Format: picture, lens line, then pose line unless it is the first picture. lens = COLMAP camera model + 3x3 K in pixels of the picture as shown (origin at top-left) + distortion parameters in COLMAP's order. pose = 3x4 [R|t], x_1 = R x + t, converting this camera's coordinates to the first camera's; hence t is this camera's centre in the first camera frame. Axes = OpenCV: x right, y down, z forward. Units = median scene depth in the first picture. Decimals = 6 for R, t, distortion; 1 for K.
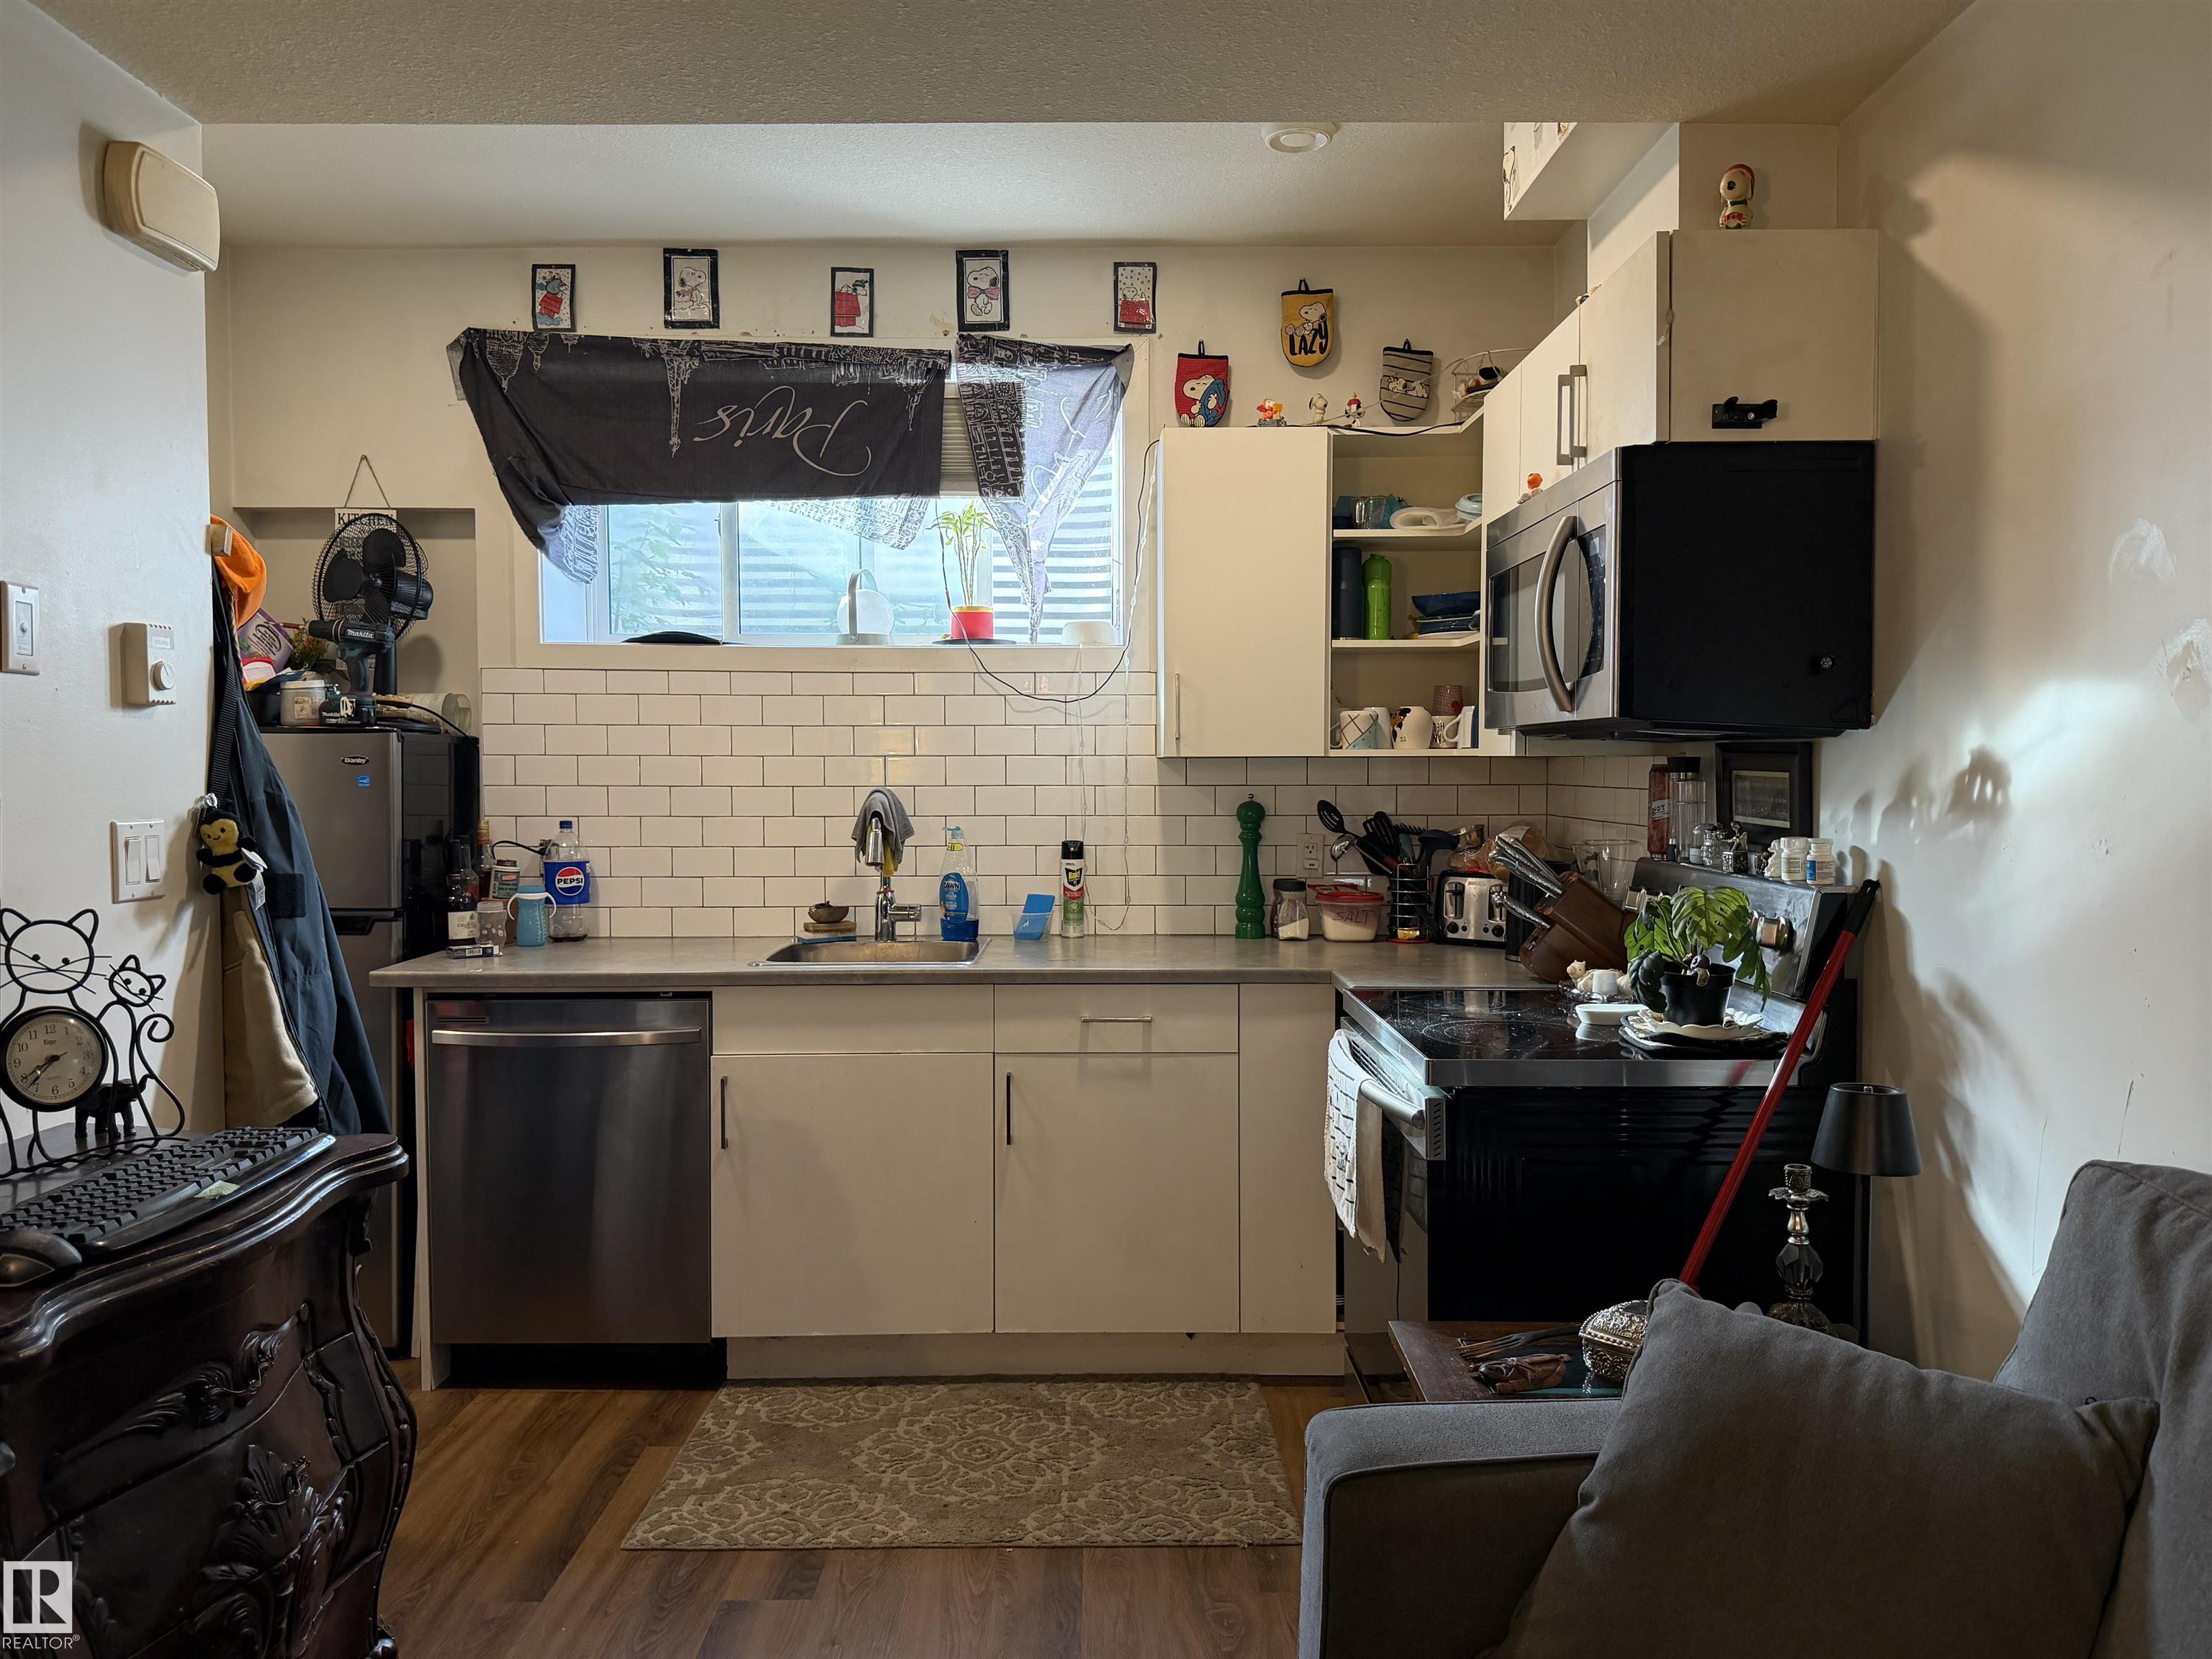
lens RADIAL K [[1567.6, 0, 1116.2], [0, 1567.6, 834.3], [0, 0, 1]] dist [0.024909, -0.016887]
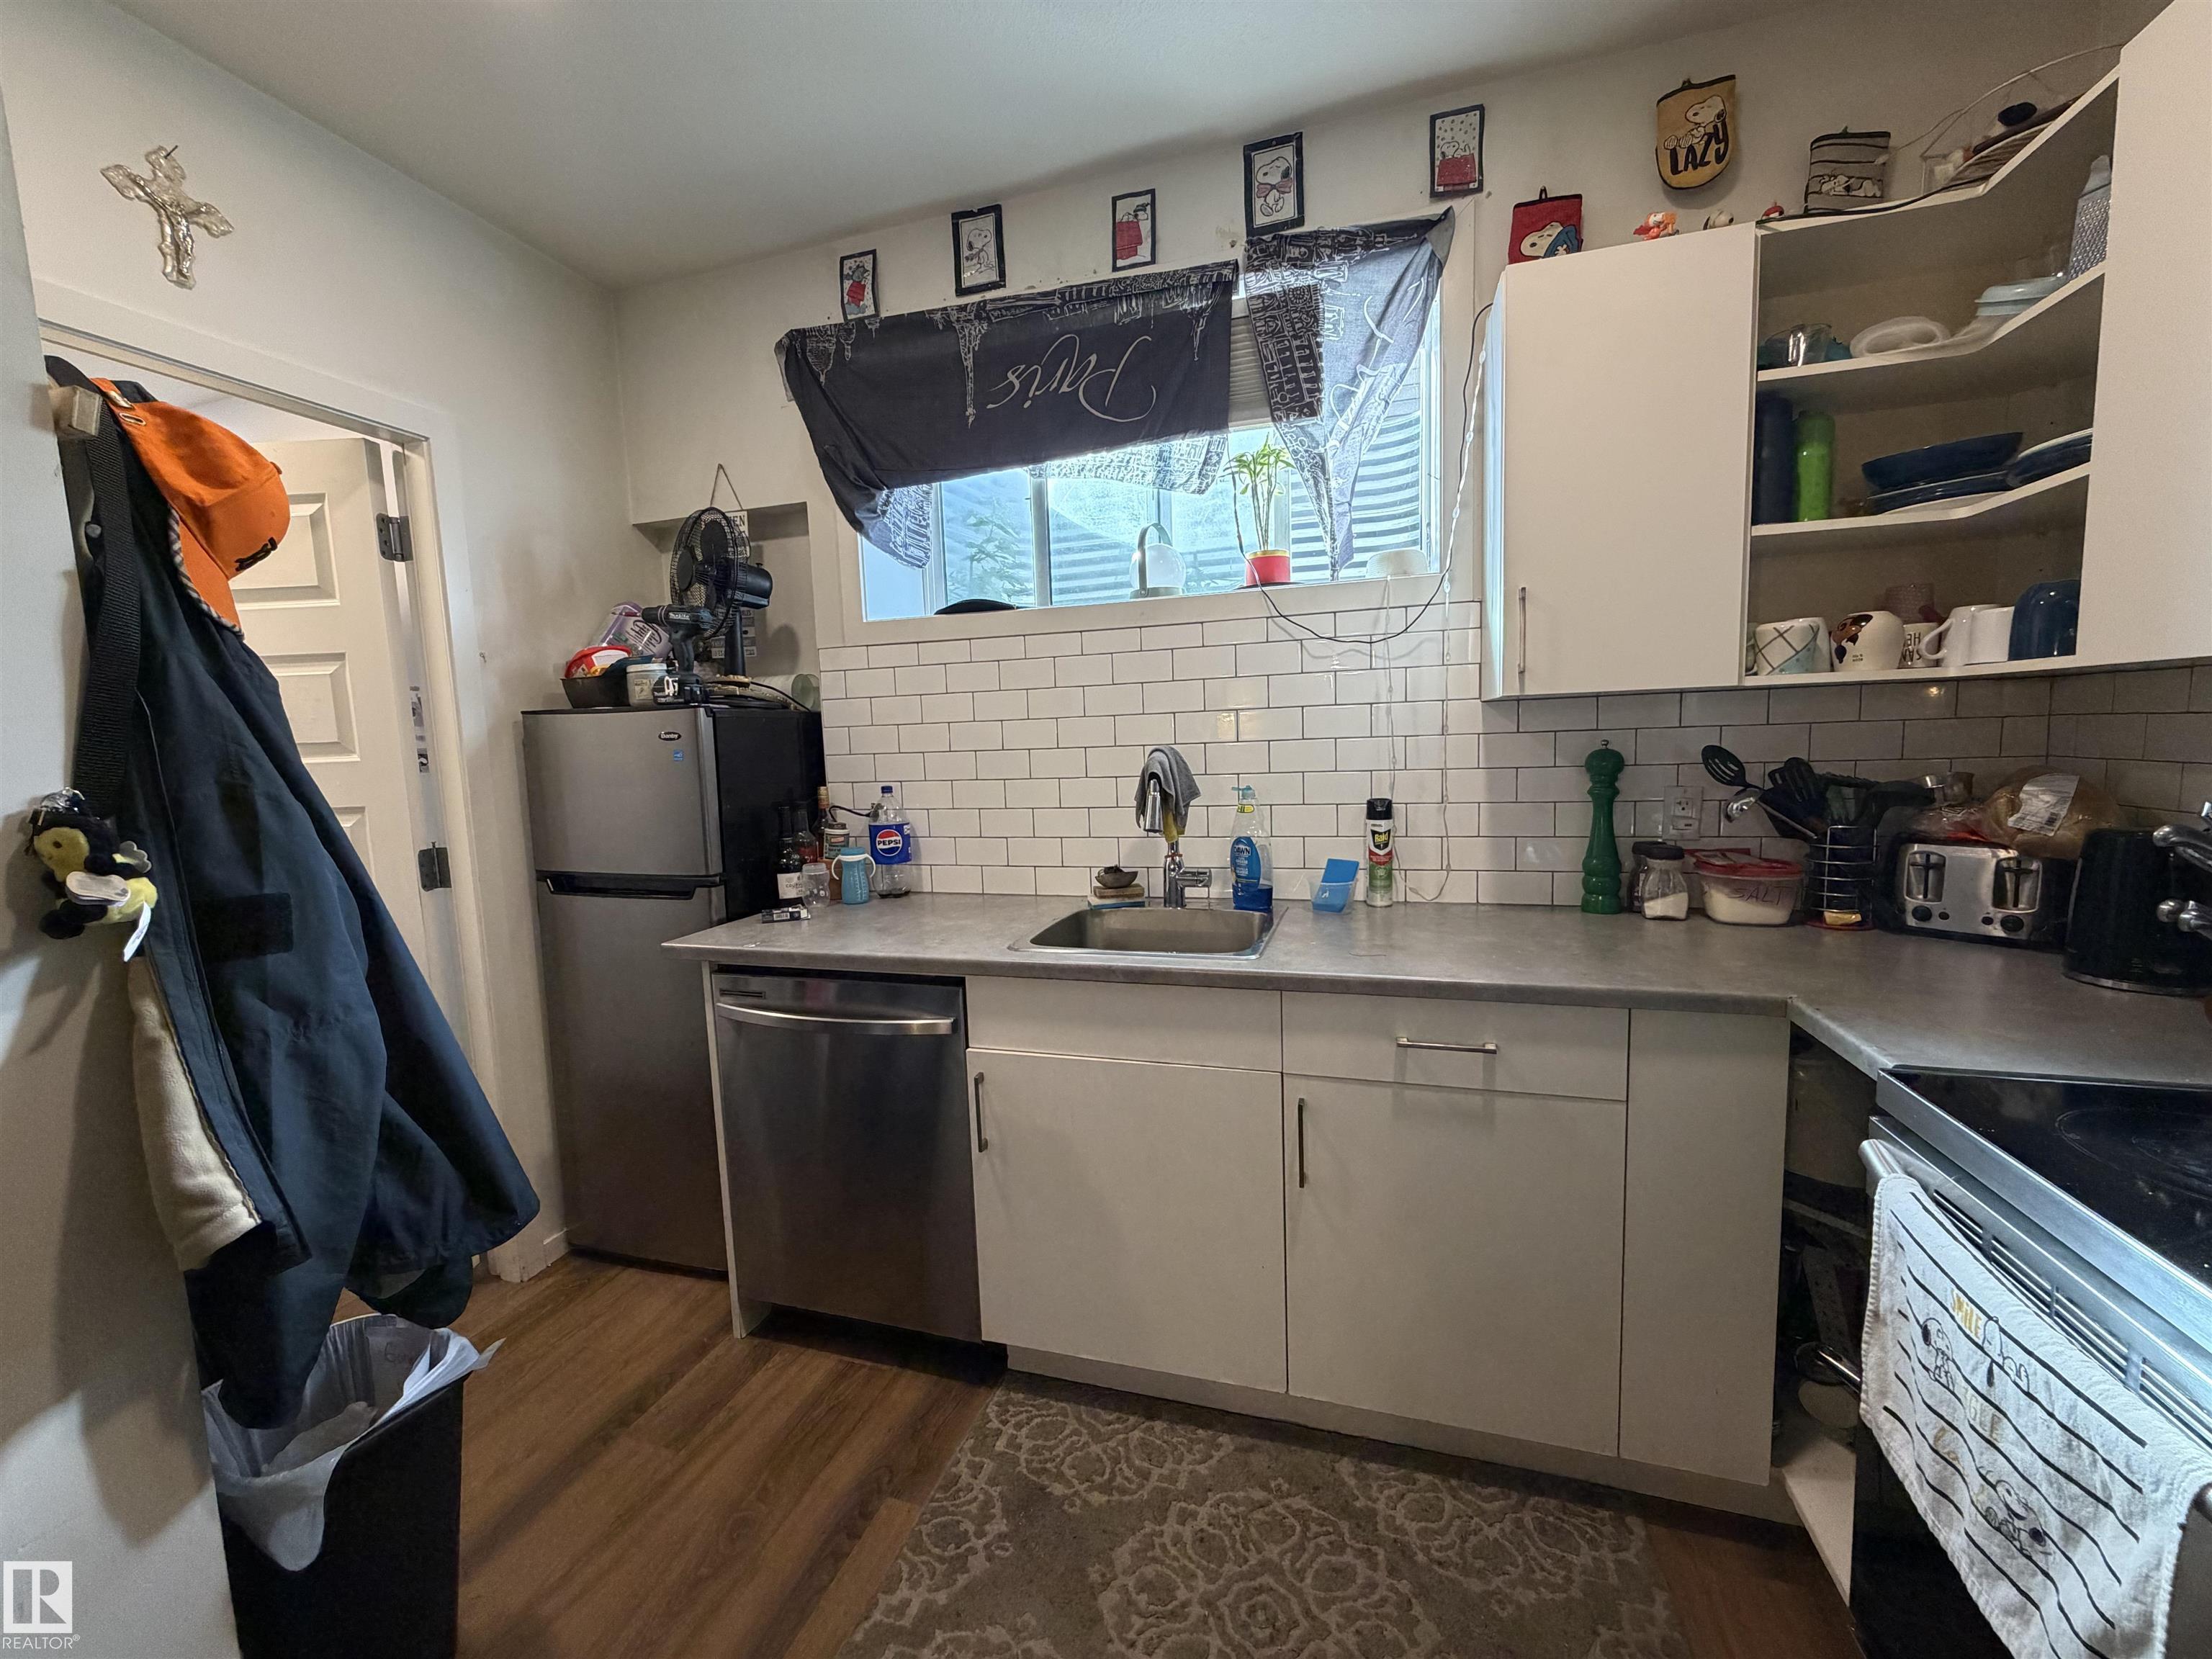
lens RADIAL K [[873.2, 0, 1104.7], [0, 873.2, 829.1], [0, 0, 1]] dist [0.003849, -0.000781]
pose [[0.949974, -0.000882, -0.312329, -0.021273], [0.021545, 0.997799, 0.062713, -0.013645], [0.311586, -0.066305, 0.947902, 0.480116]]
